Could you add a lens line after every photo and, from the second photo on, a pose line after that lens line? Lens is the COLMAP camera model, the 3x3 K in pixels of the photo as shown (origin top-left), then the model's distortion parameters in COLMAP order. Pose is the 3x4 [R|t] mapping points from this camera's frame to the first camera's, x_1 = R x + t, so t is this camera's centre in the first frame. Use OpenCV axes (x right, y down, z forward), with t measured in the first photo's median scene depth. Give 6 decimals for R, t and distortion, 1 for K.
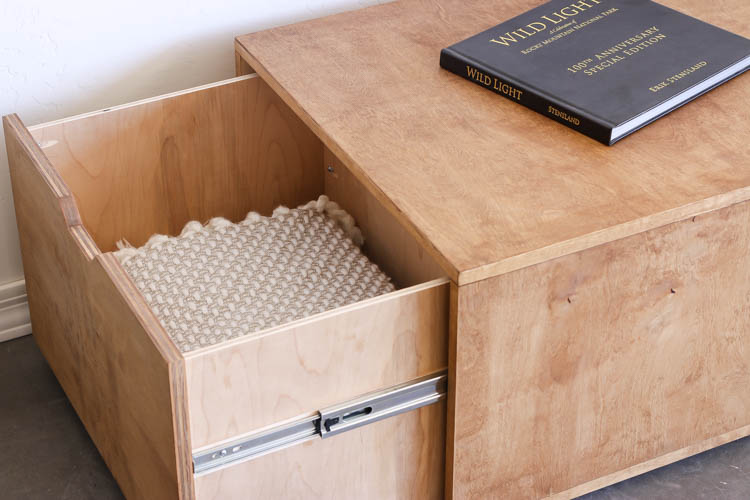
lens RADIAL K [[1745.7, 0, 375.7], [0, 1745.7, 250.4], [0, 0, 1]] dist [-0.094053, 0.000000]
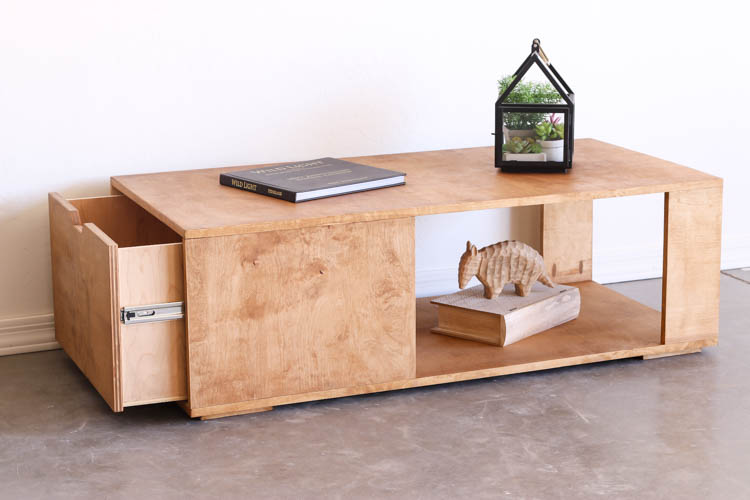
lens RADIAL K [[1745.7, 0, 378.2], [0, 1745.7, 254.9], [0, 0, 1]] dist [-0.094053, 0.000000]
pose [[0.997377, 0.013440, -0.071129, 0.354883], [-0.037305, 0.937511, -0.345949, 0.618975], [0.062034, 0.347695, 0.935553, -0.661190]]
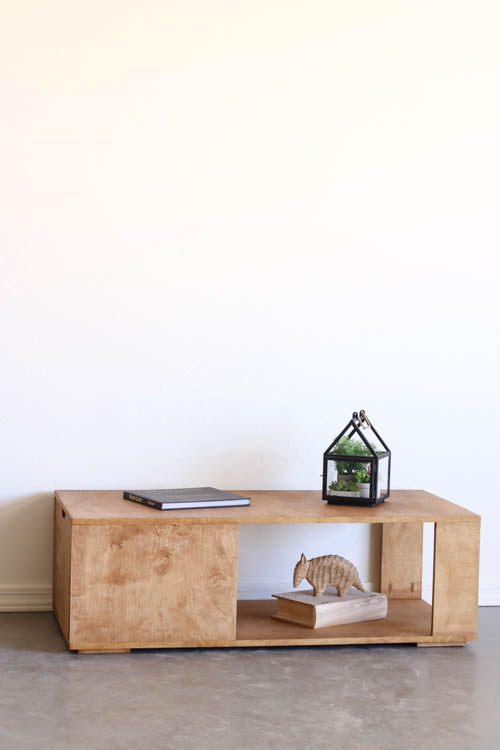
lens RADIAL K [[1745.7, 0, 247.0], [0, 1745.7, 373.3], [0, 0, 1]] dist [-0.094053, 0.000000]
pose [[0.963676, 0.046424, -0.263009, 0.943353], [-0.172500, 0.860005, -0.480245, 1.000660], [0.203894, 0.508170, 0.836774, -1.251788]]
